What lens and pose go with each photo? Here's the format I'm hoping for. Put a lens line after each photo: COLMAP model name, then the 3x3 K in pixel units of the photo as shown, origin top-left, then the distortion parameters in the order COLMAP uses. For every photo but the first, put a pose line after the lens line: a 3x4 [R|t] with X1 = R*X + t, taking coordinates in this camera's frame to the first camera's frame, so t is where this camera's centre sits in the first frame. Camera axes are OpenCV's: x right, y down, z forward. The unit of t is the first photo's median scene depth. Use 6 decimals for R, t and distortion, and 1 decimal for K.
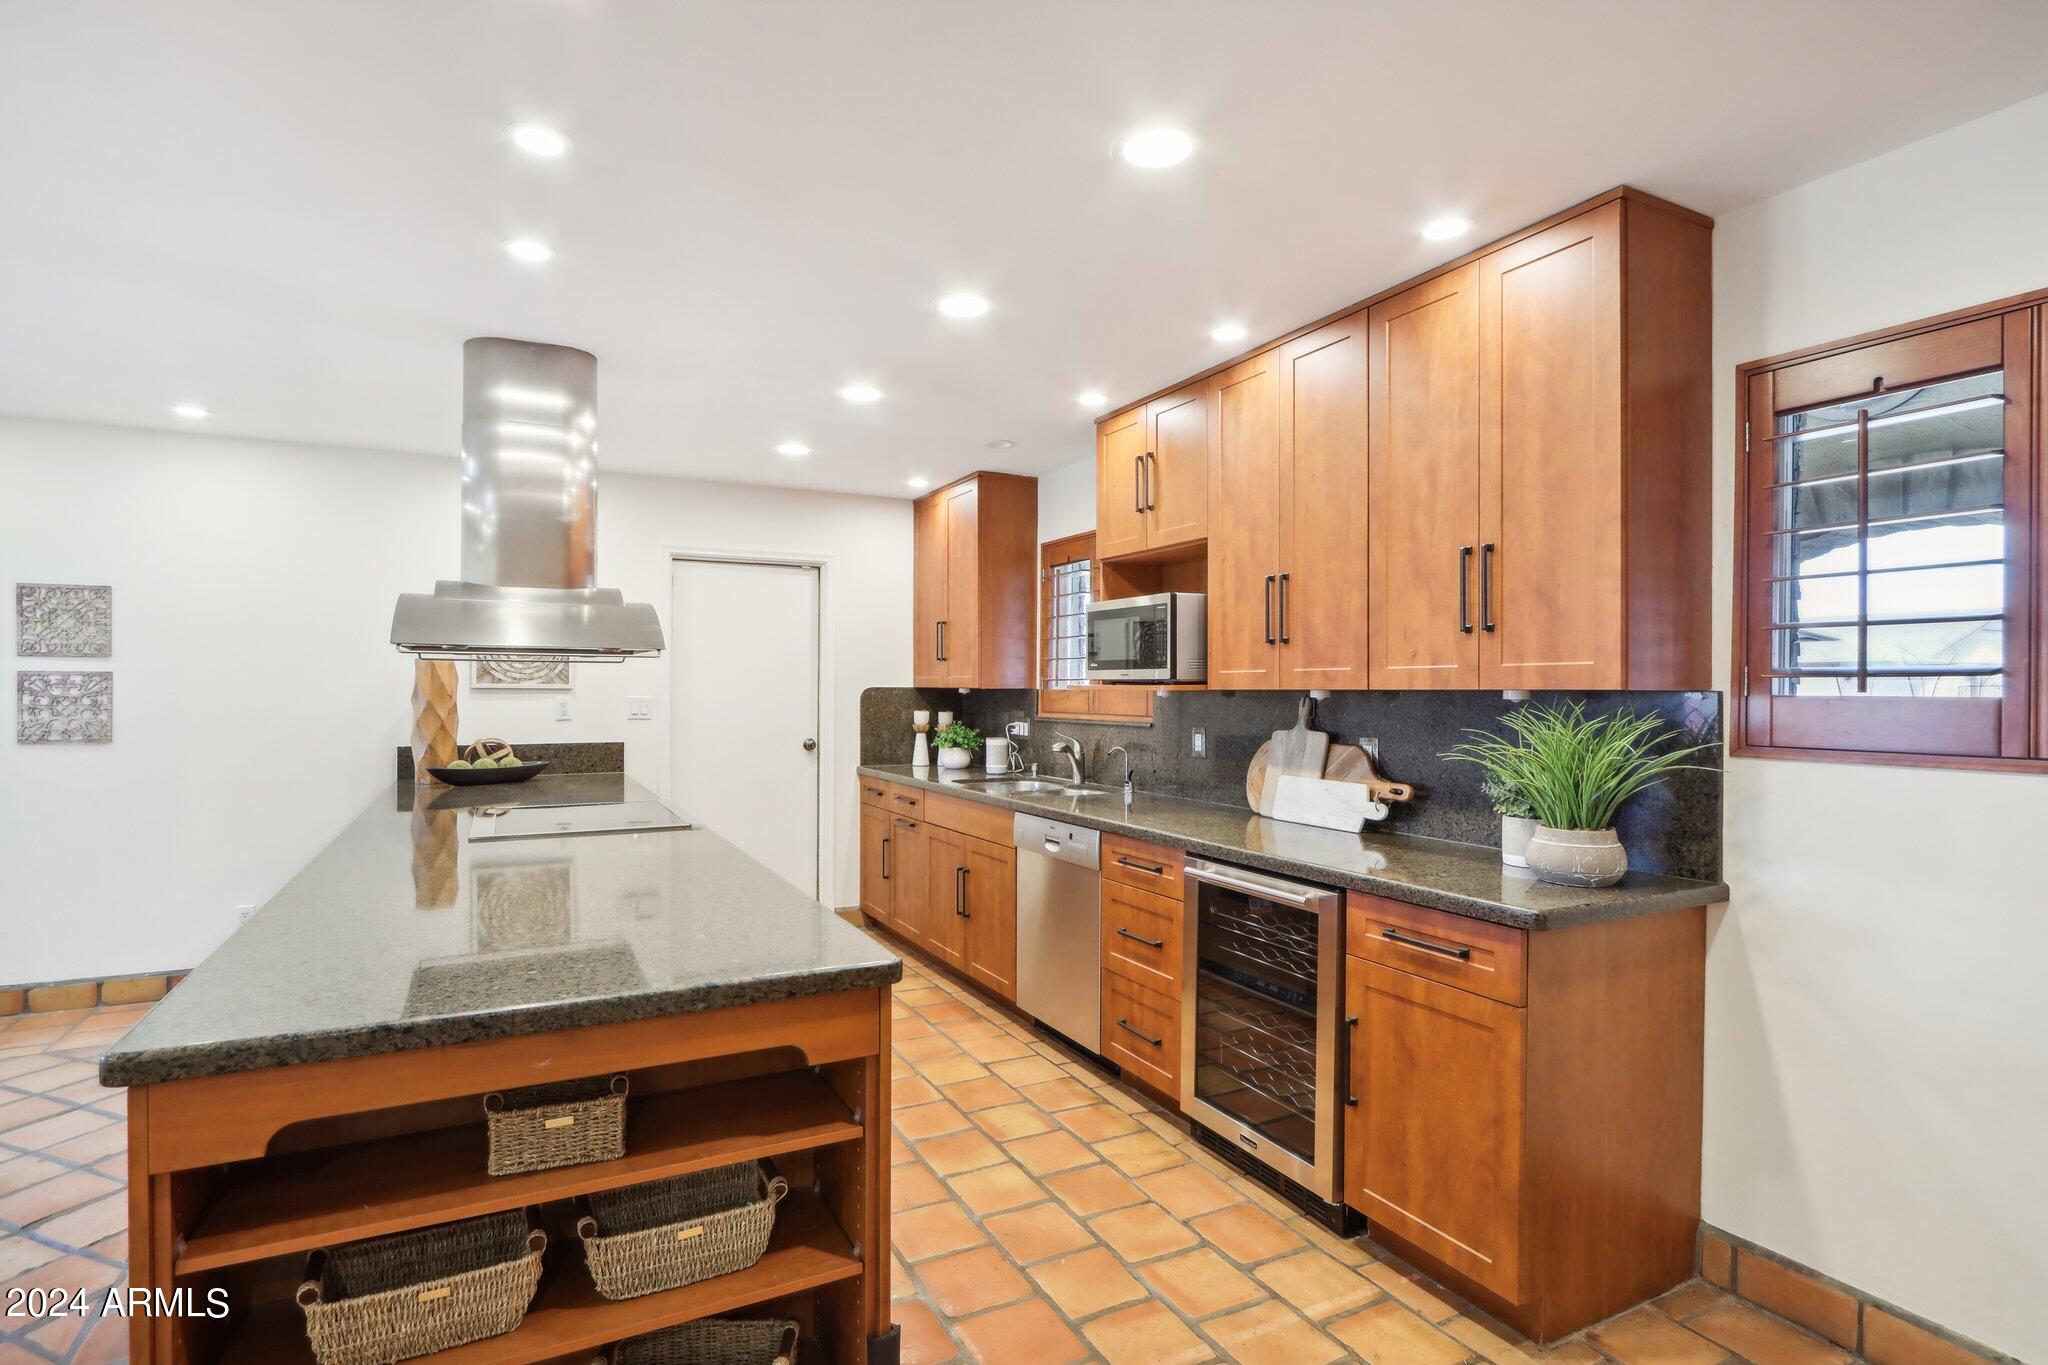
lens RADIAL K [[973.4, 0, 1033.5], [0, 973.4, 685.3], [0, 0, 1]] dist [-0.016600, 0.003346]
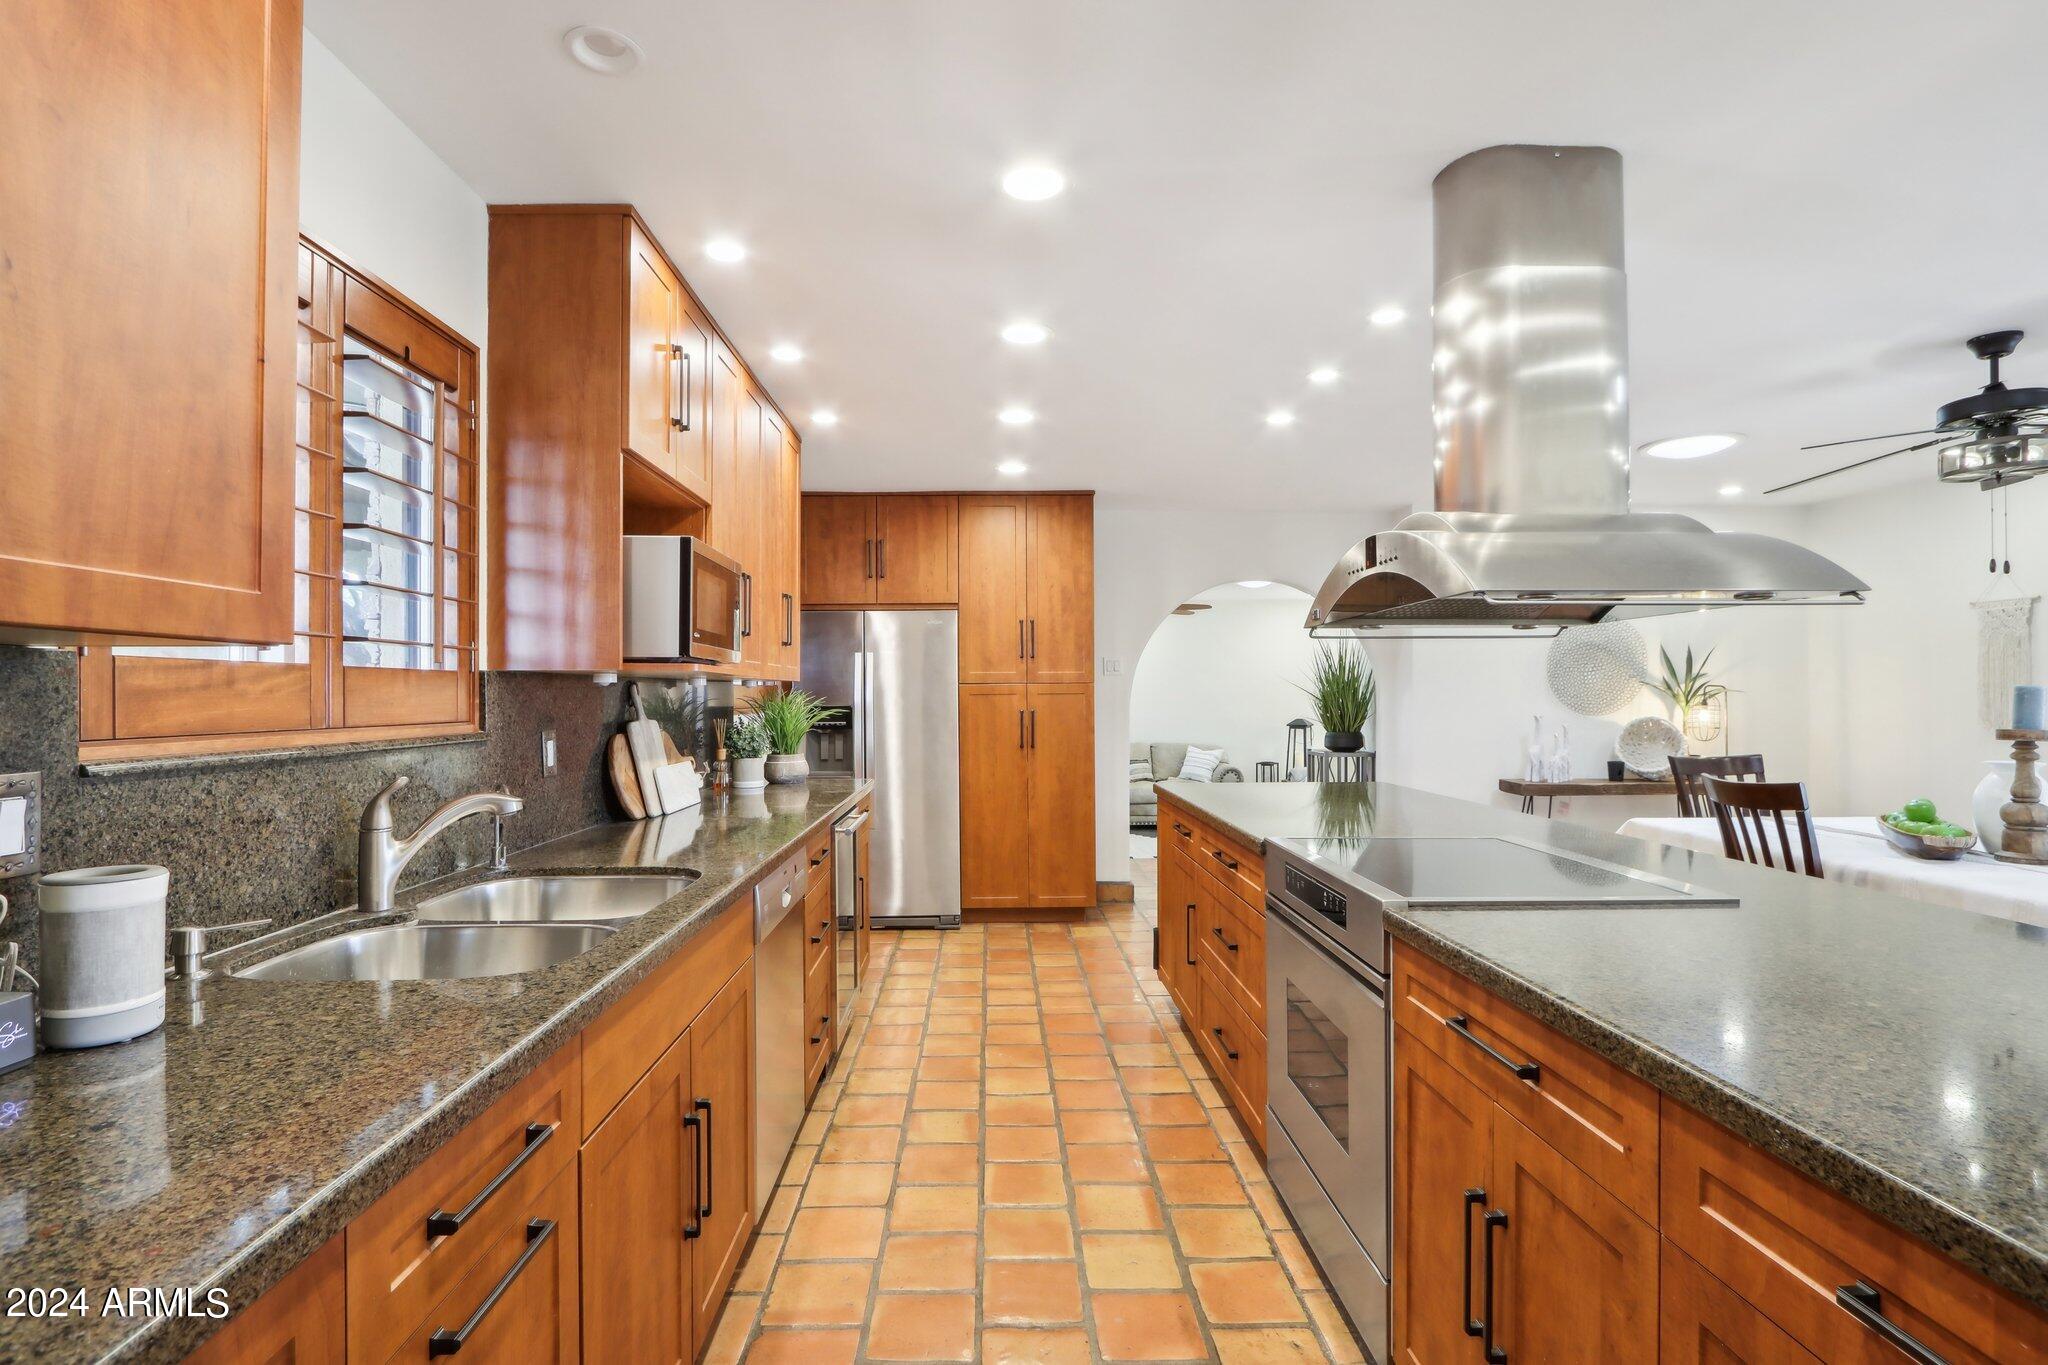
lens RADIAL K [[973.4, 0, 1020.4], [0, 973.4, 683.9], [0, 0, 1]] dist [-0.016600, 0.003346]
pose [[-0.891865, 0.001202, 0.452300, -0.509425], [-0.000789, 0.999991, -0.004214, 0.017108], [-0.452301, -0.004115, -0.891856, 1.777251]]
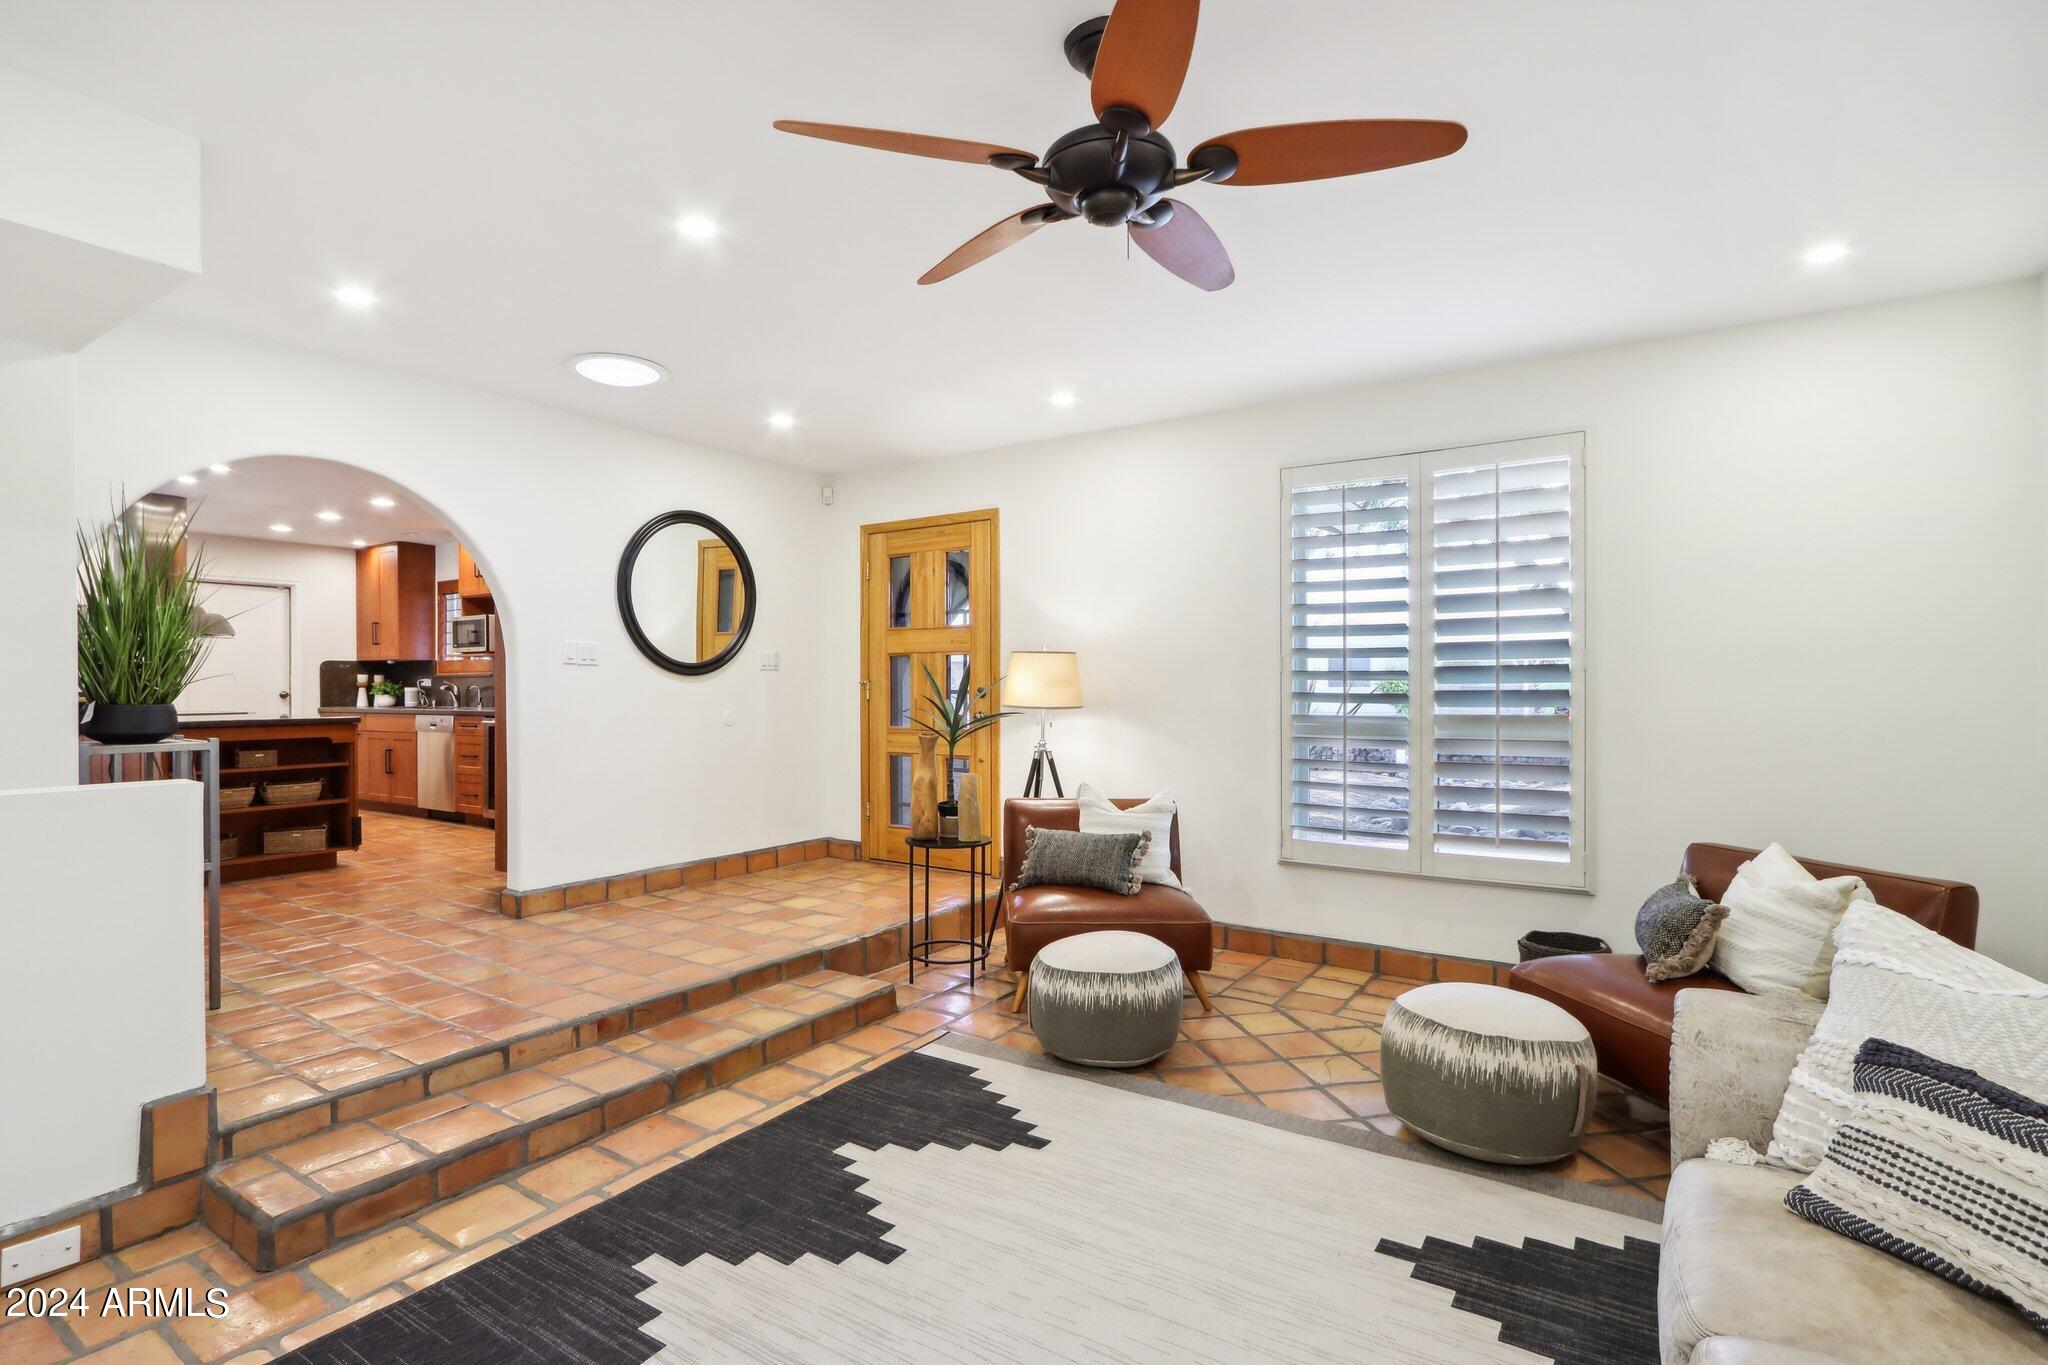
lens RADIAL K [[973.4, 0, 989.6], [0, 973.4, 697.3], [0, 0, 1]] dist [-0.016600, 0.003346]
pose [[0.893903, -0.010268, 0.448143, 0.186633], [0.003885, 0.999878, 0.015160, 0.078546], [-0.448244, -0.011811, 0.893833, -1.748724]]
